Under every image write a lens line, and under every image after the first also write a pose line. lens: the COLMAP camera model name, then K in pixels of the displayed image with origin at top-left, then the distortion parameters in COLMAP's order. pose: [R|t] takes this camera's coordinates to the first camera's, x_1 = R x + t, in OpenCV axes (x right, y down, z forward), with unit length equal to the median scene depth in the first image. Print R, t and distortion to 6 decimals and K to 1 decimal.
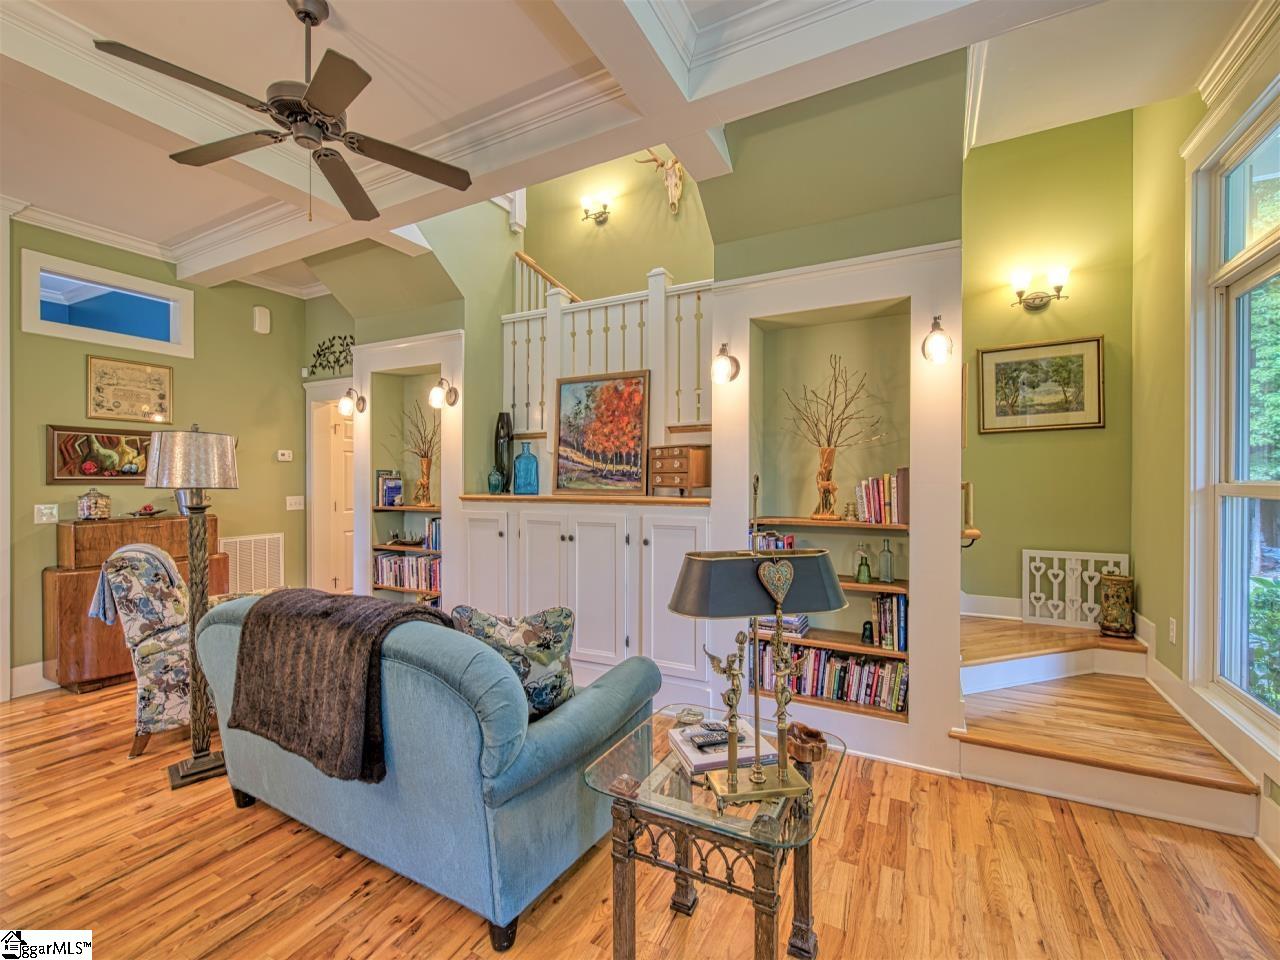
lens RADIAL K [[561.4, 0, 622.2], [0, 561.4, 477.7], [0, 0, 1]] dist [0.037003, -0.000036]
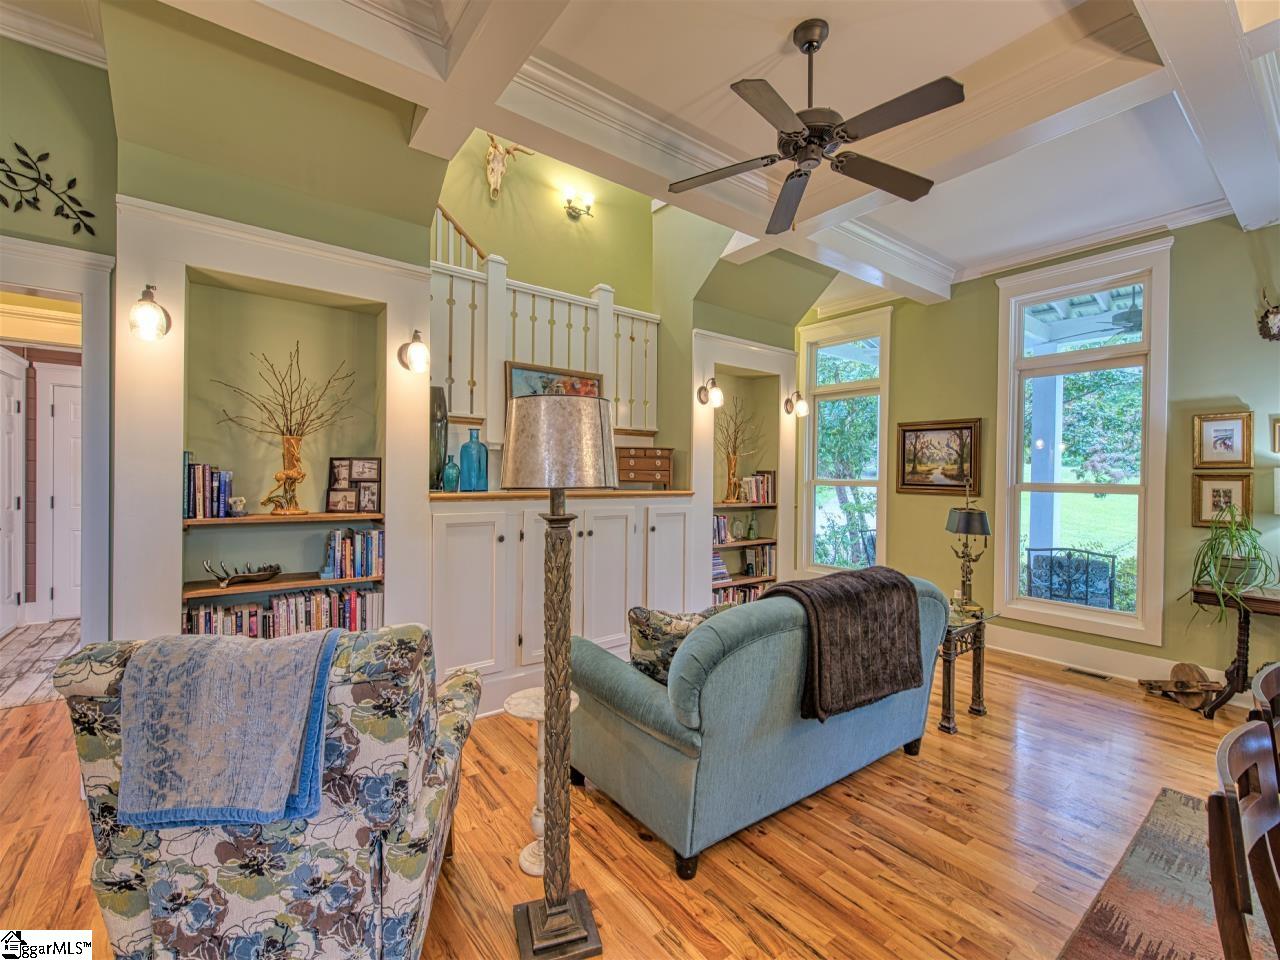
lens RADIAL K [[549.5, 0, 643.9], [0, 549.5, 482.5], [0, 0, 1]] dist [-0.001050, 0.000066]
pose [[0.403651, -0.004496, 0.914902, -0.894767], [-0.013073, 0.999857, 0.010682, 0.005159], [-0.914819, -0.016273, 0.403535, 0.487197]]
